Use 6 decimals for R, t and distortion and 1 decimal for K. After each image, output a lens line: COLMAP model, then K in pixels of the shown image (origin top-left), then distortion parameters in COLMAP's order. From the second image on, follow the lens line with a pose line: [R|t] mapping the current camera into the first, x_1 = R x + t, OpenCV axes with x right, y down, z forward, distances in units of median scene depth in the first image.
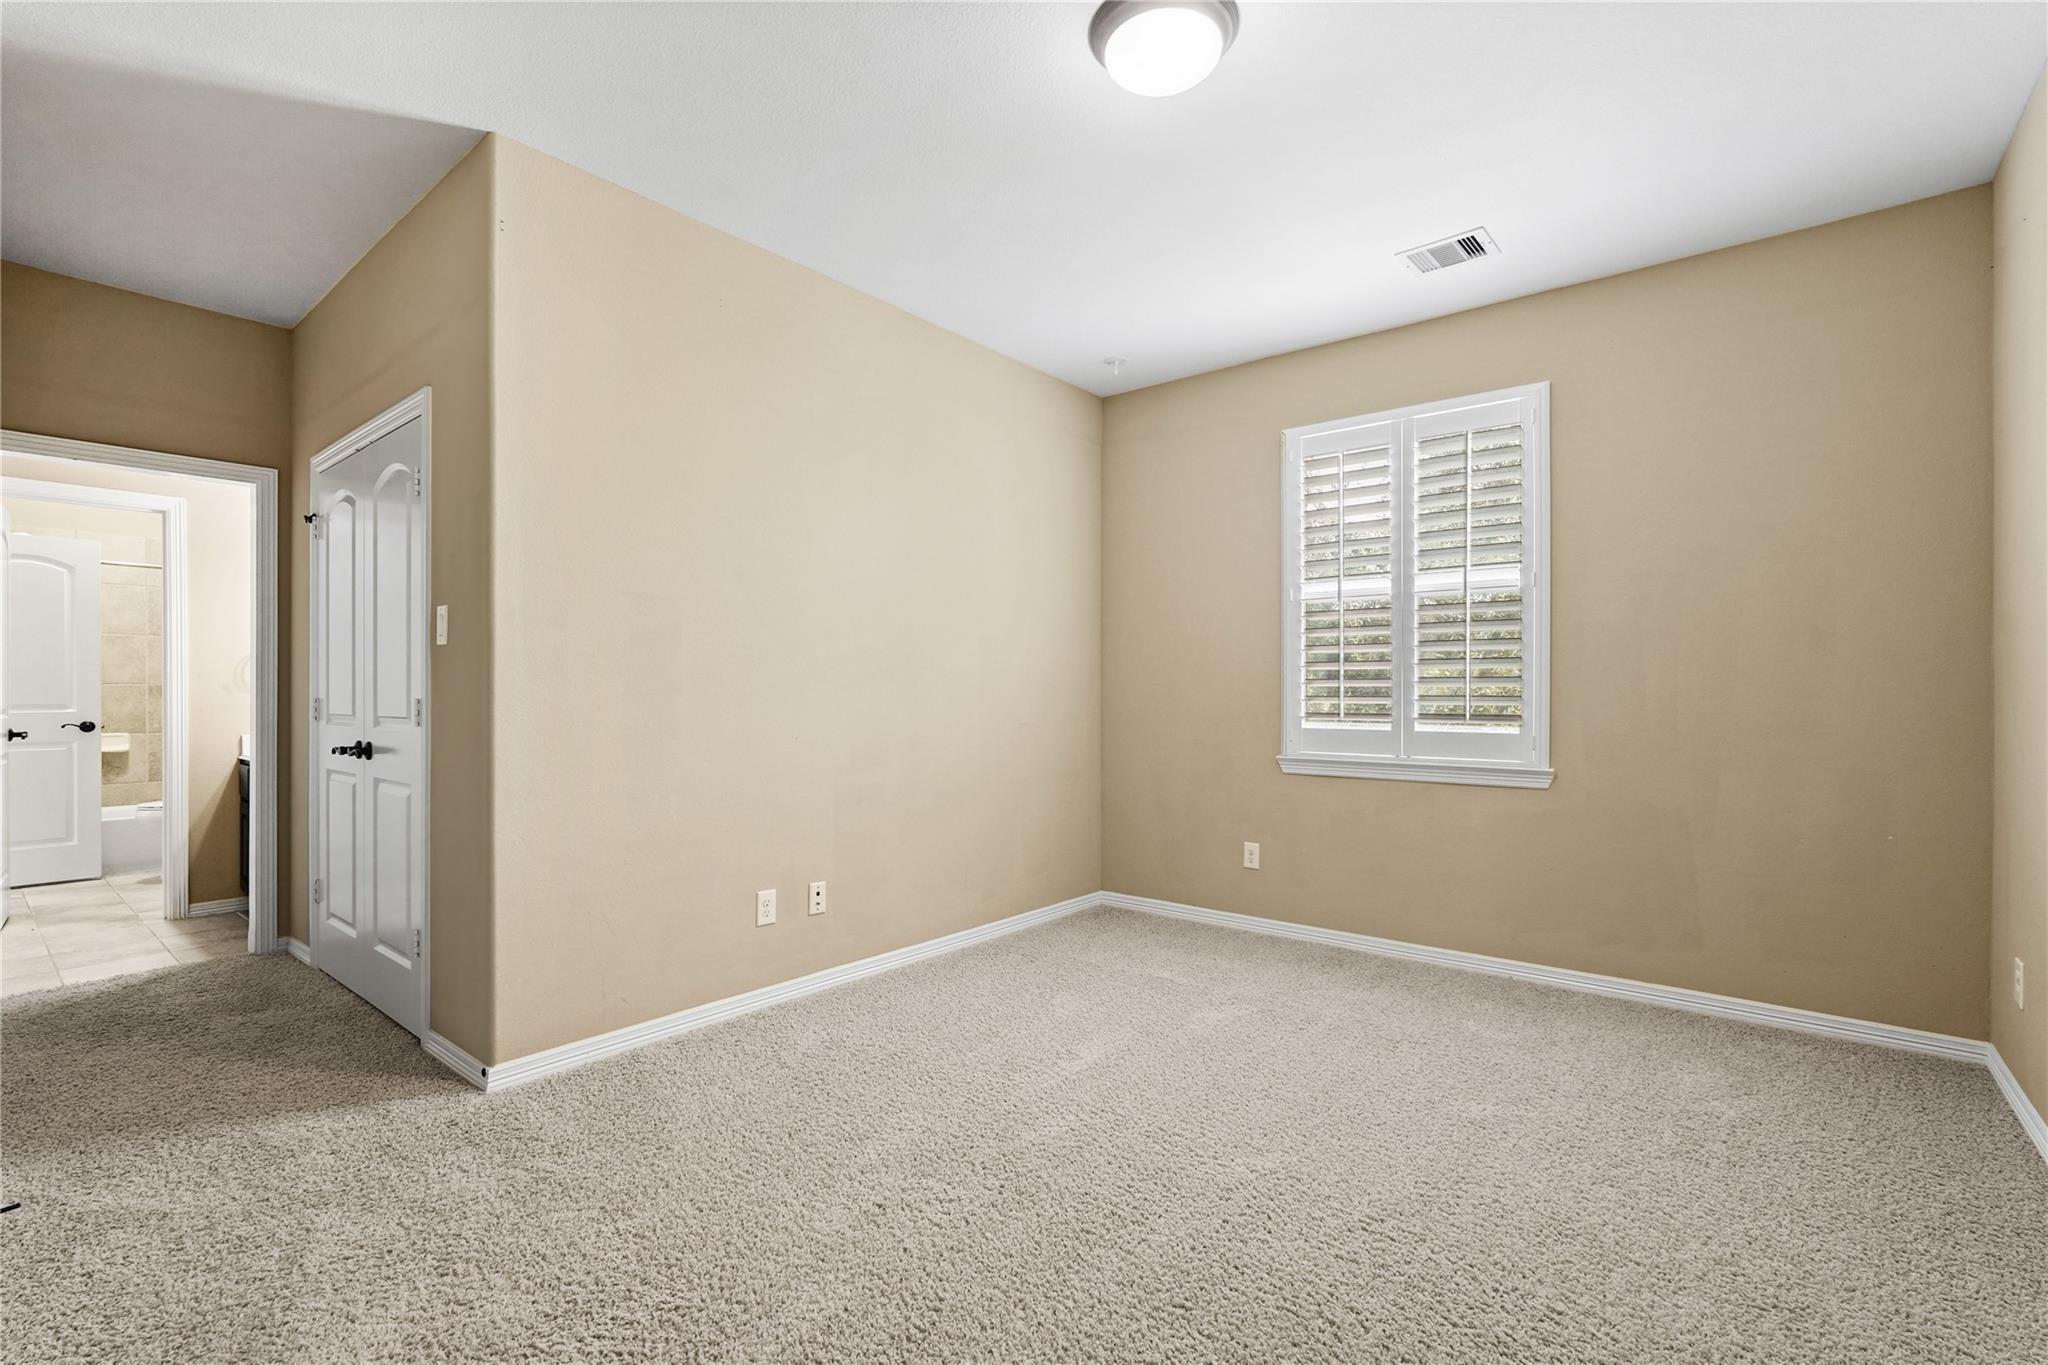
lens RADIAL K [[898.1, 0, 1024.2], [0, 898.1, 690.7], [0, 0, 1]] dist [-0.001314, 0.000150]
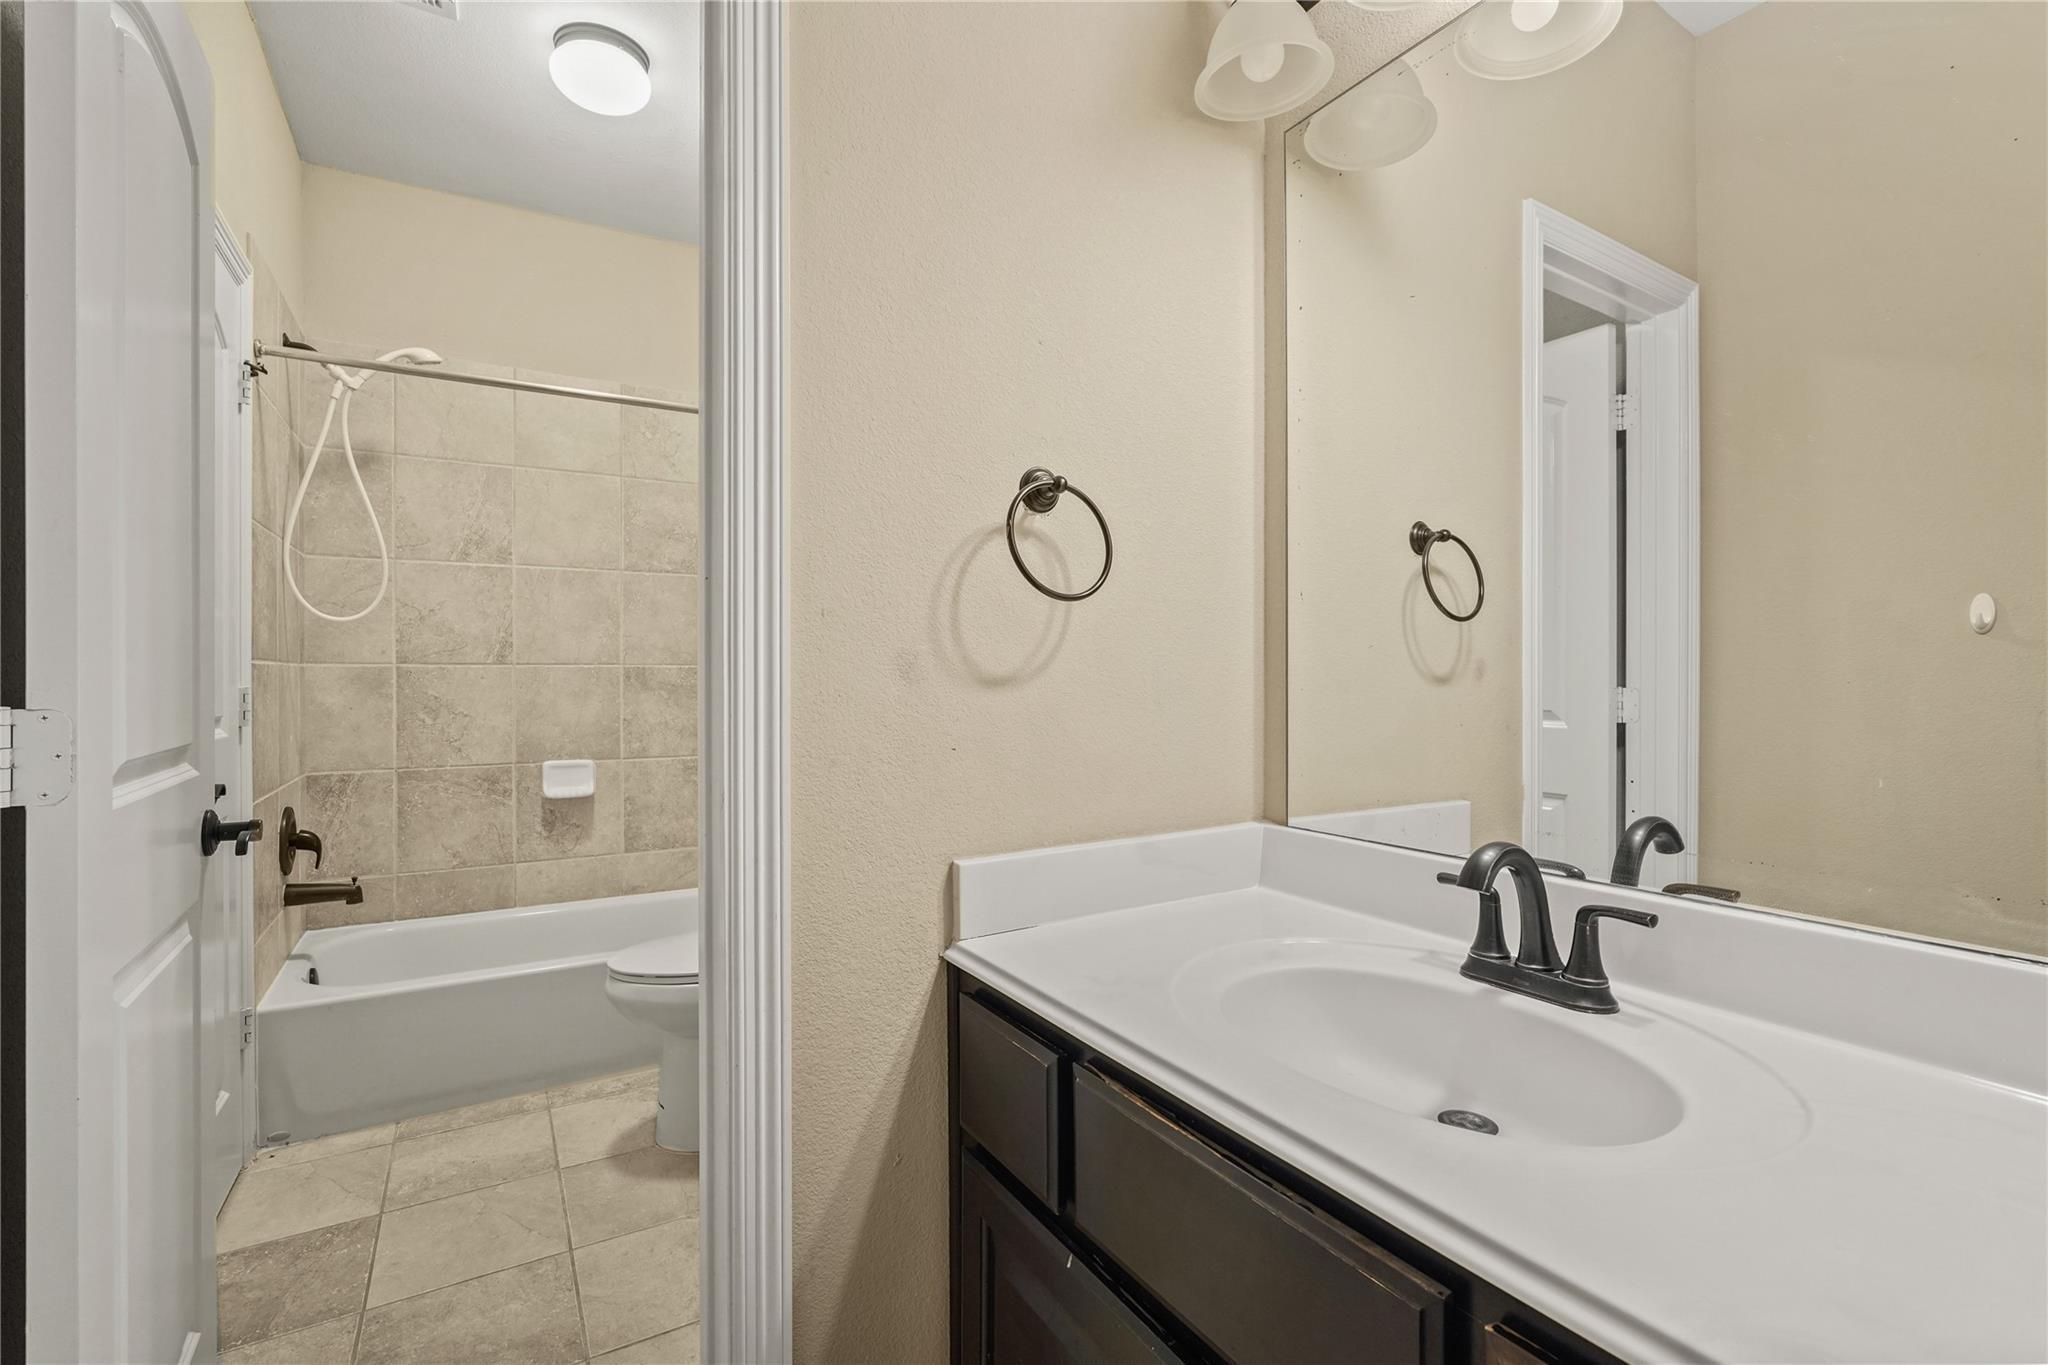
lens RADIAL K [[898.1, 0, 1027.6], [0, 898.1, 684.7], [0, 0, 1]] dist [-0.001314, 0.000150]
pose [[0.944578, 0.003514, -0.328268, -0.587772], [-0.002451, 0.999990, 0.003652, 0.000529], [0.328277, -0.002645, 0.944578, 0.588958]]
